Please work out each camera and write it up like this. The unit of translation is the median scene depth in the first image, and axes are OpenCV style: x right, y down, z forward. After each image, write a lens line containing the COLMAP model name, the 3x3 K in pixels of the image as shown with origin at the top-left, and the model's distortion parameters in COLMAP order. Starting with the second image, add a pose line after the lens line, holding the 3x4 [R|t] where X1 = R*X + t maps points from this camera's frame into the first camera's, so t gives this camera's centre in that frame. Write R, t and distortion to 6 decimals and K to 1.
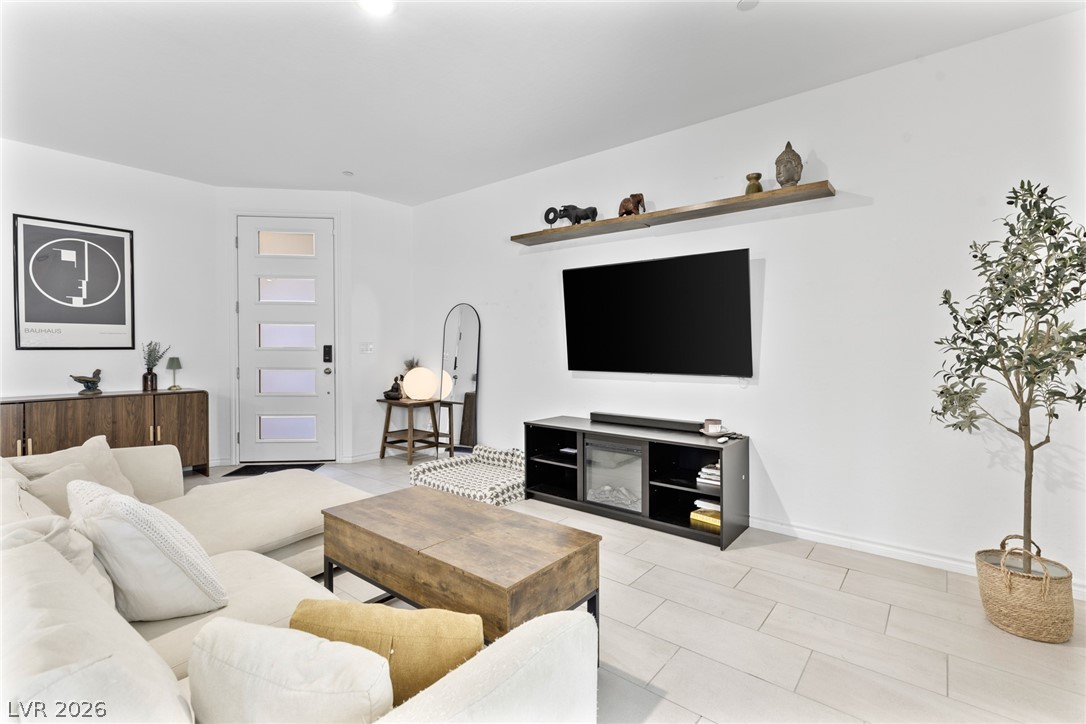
lens RADIAL K [[501.5, 0, 543.0], [0, 501.5, 362.0], [0, 0, 1]] dist [0.002250, 0.000448]
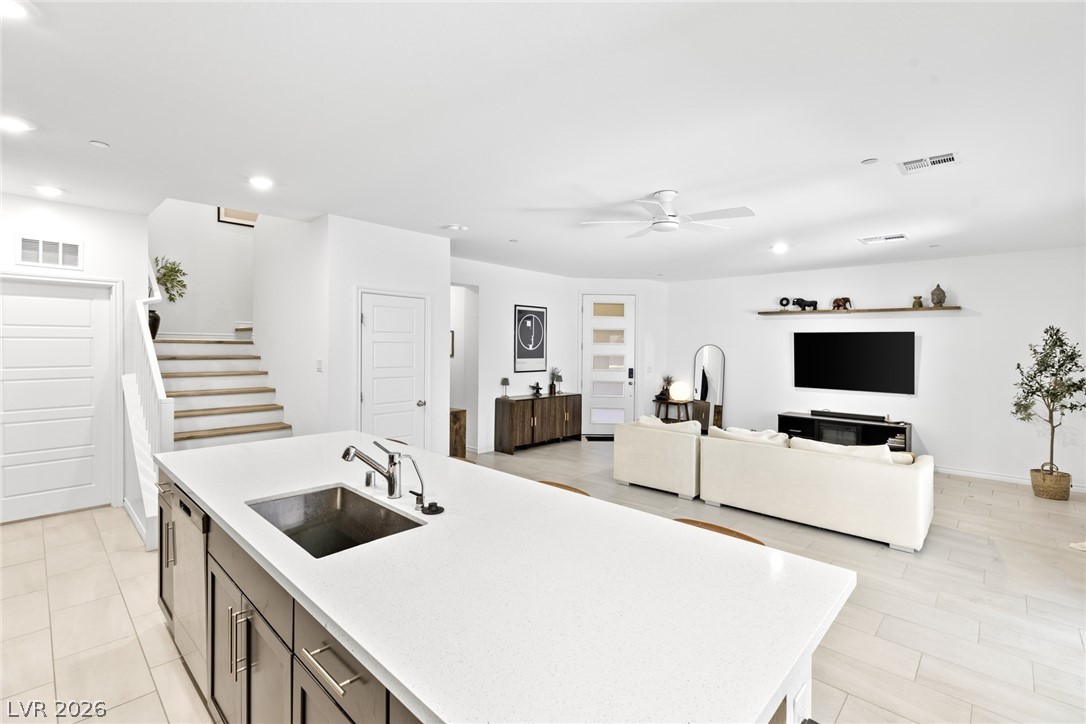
lens RADIAL K [[494.8, 0, 540.1], [0, 494.8, 357.2], [0, 0, 1]] dist [0.000055, -0.000482]
pose [[0.997011, 0.011421, -0.076415, -1.016681], [-0.011761, 0.999923, -0.003999, -0.101064], [0.076364, 0.004886, 0.997068, -1.202355]]
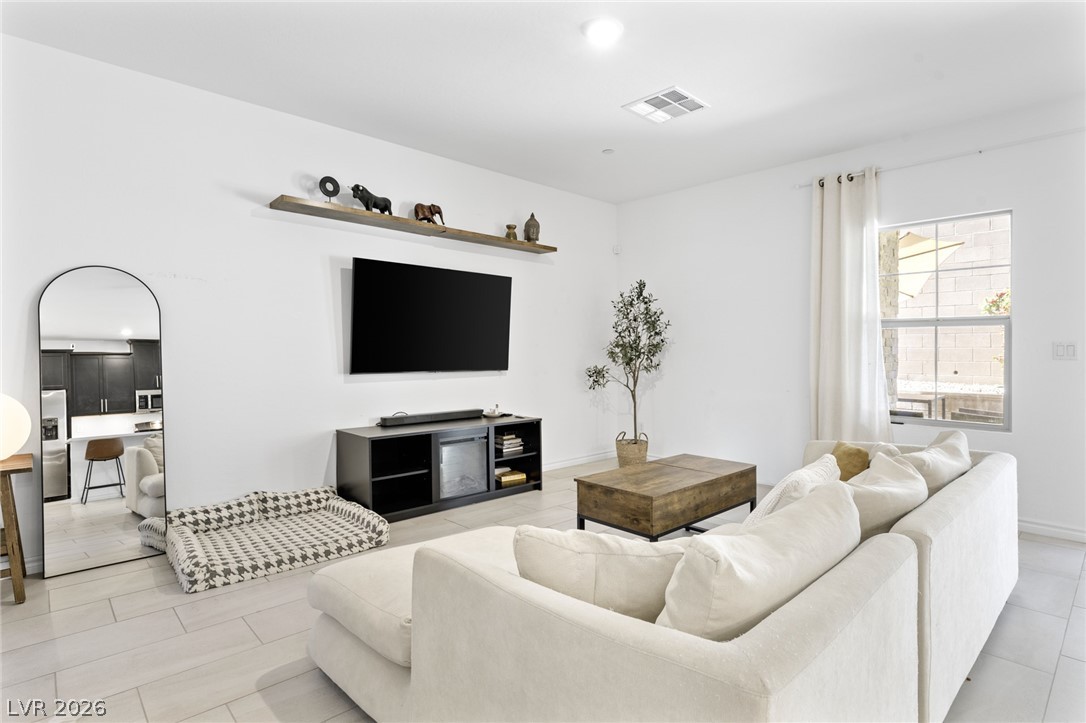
lens RADIAL K [[563.4, 0, 543.0], [0, 563.4, 361.5], [0, 0, 1]] dist [0.000288, 0.000020]
pose [[0.119130, -0.024749, 0.992570, -1.194075], [0.024569, 0.999457, 0.021972, -0.025992], [-0.992575, 0.021769, 0.119674, 0.764657]]
